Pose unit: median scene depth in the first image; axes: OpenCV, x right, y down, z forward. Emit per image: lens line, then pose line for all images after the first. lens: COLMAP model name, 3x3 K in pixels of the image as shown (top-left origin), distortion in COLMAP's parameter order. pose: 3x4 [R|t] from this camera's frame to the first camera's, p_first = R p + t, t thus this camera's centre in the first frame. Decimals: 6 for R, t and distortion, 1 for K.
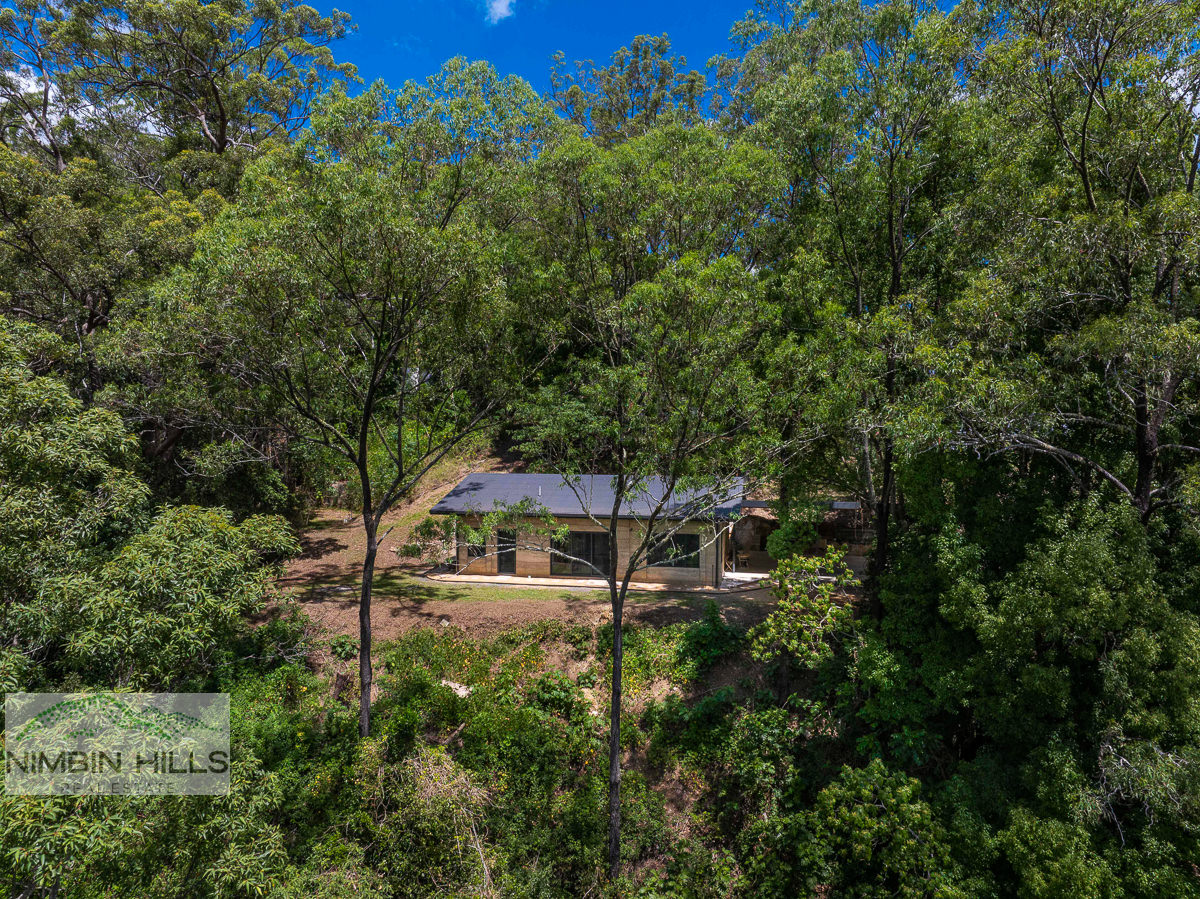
lens RADIAL K [[835.9, 0, 602.0], [0, 835.9, 454.8], [0, 0, 1]] dist [-0.034381, 0.003568]
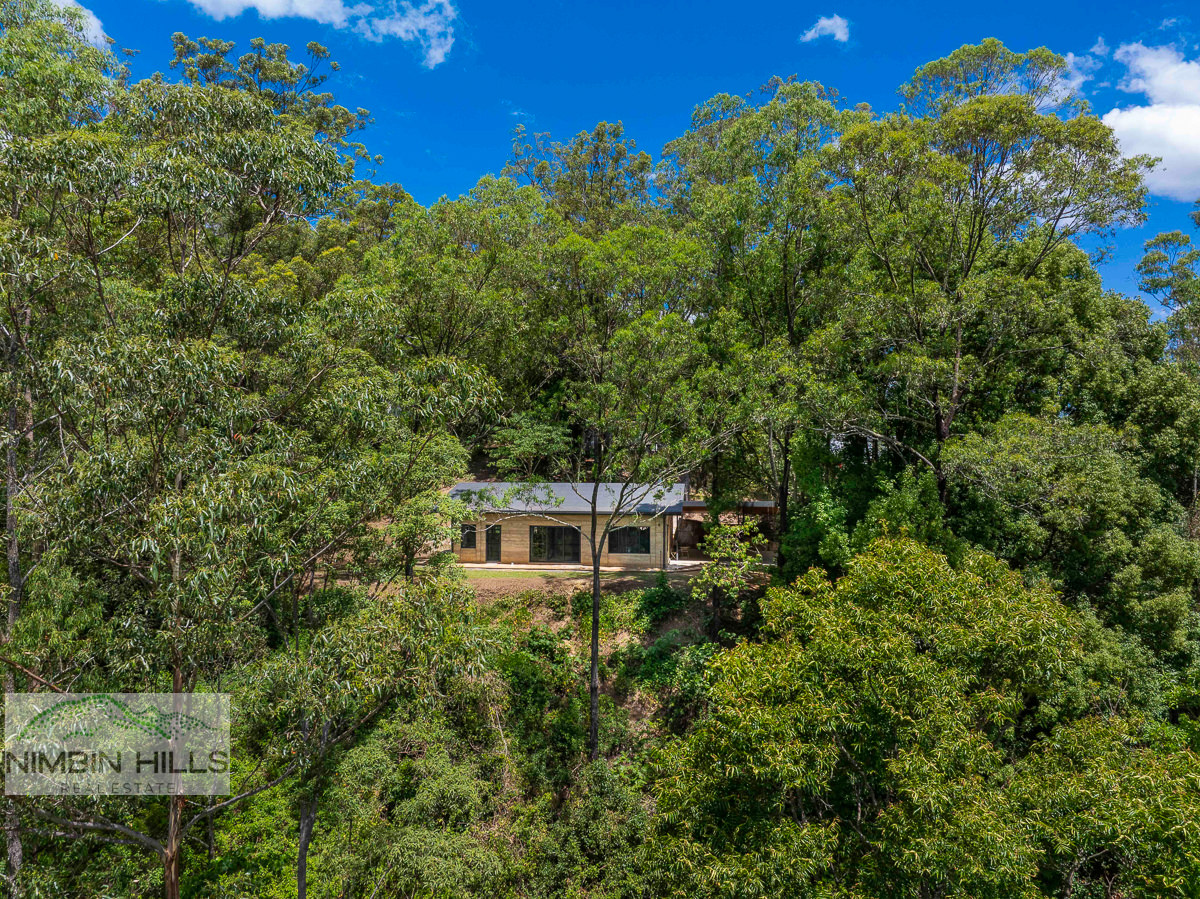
lens RADIAL K [[835.9, 0, 600.0], [0, 835.9, 446.3], [0, 0, 1]] dist [-0.034381, 0.003568]
pose [[0.997650, 0.001150, 0.068512, -0.056592], [0.002820, 0.998323, -0.057817, 0.060085], [-0.068464, 0.057874, 0.995974, -0.320215]]
